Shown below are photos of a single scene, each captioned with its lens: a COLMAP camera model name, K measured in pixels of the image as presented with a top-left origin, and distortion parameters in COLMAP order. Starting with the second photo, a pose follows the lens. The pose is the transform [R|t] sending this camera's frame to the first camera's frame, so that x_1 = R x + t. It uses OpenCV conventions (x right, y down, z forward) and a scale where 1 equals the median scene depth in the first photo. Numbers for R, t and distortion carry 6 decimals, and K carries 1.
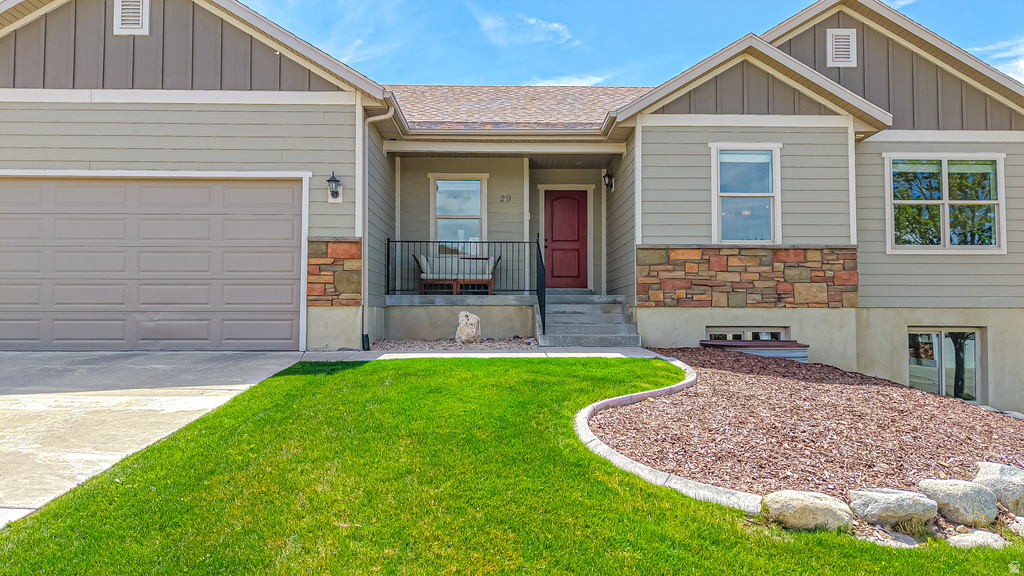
lens RADIAL K [[682.1, 0, 506.8], [0, 682.1, 286.2], [0, 0, 1]] dist [0.041785, -0.045509]
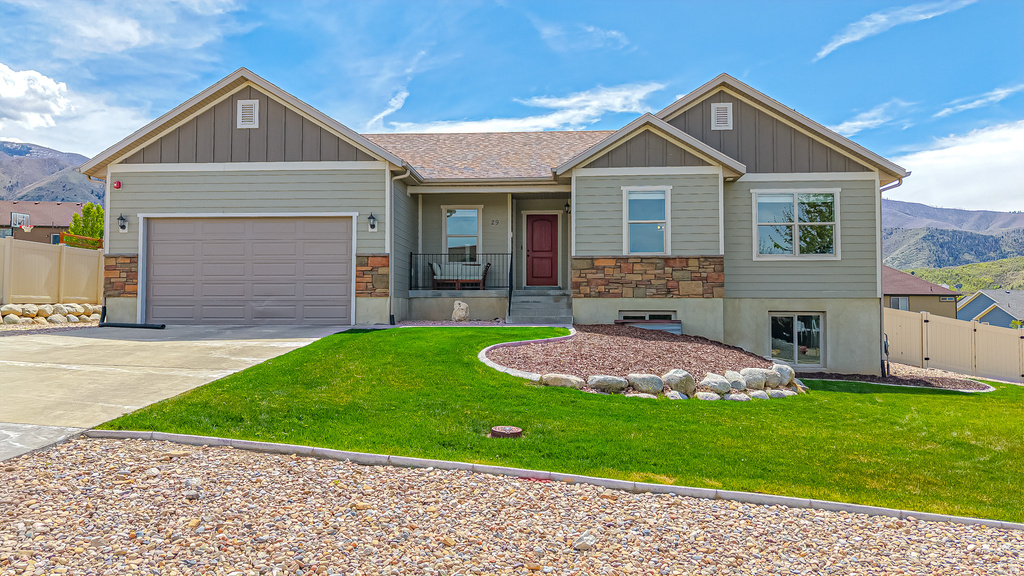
lens RADIAL K [[682.1, 0, 513.6], [0, 682.1, 293.5], [0, 0, 1]] dist [0.041785, -0.045509]
pose [[0.996150, -0.002677, -0.087629, 0.192735], [0.003765, 0.999918, 0.012250, 0.002675], [0.087589, -0.012533, 0.996078, -0.498226]]
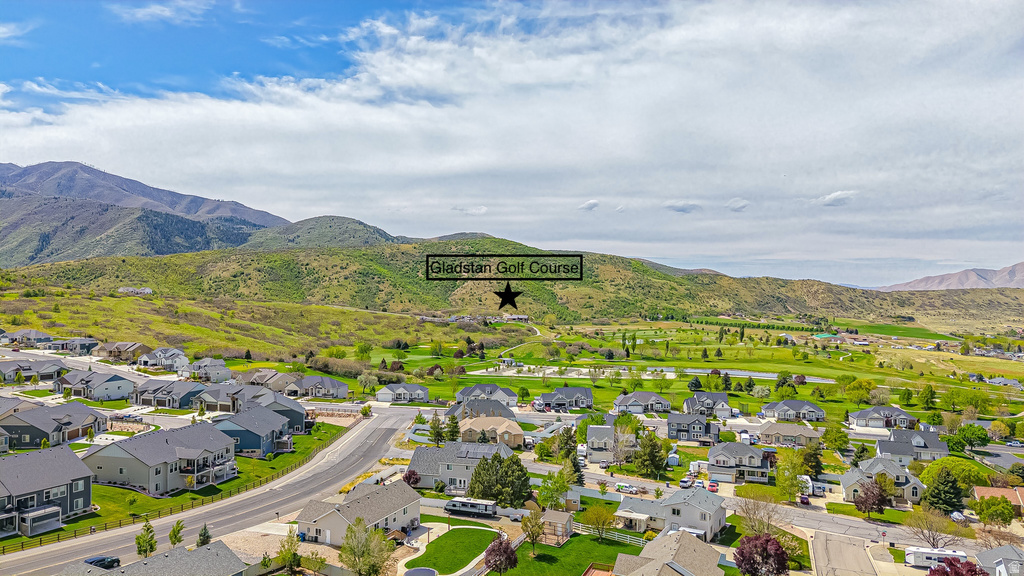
lens RADIAL K [[682.1, 0, 510.4], [0, 682.1, 287.3], [0, 0, 1]] dist [0.041785, -0.045509]
pose [[0.586887, 0.001231, 0.809668, 1.290652], [-0.037232, 0.998982, 0.025469, -3.179228], [-0.808812, -0.045093, 0.586336, -0.544230]]
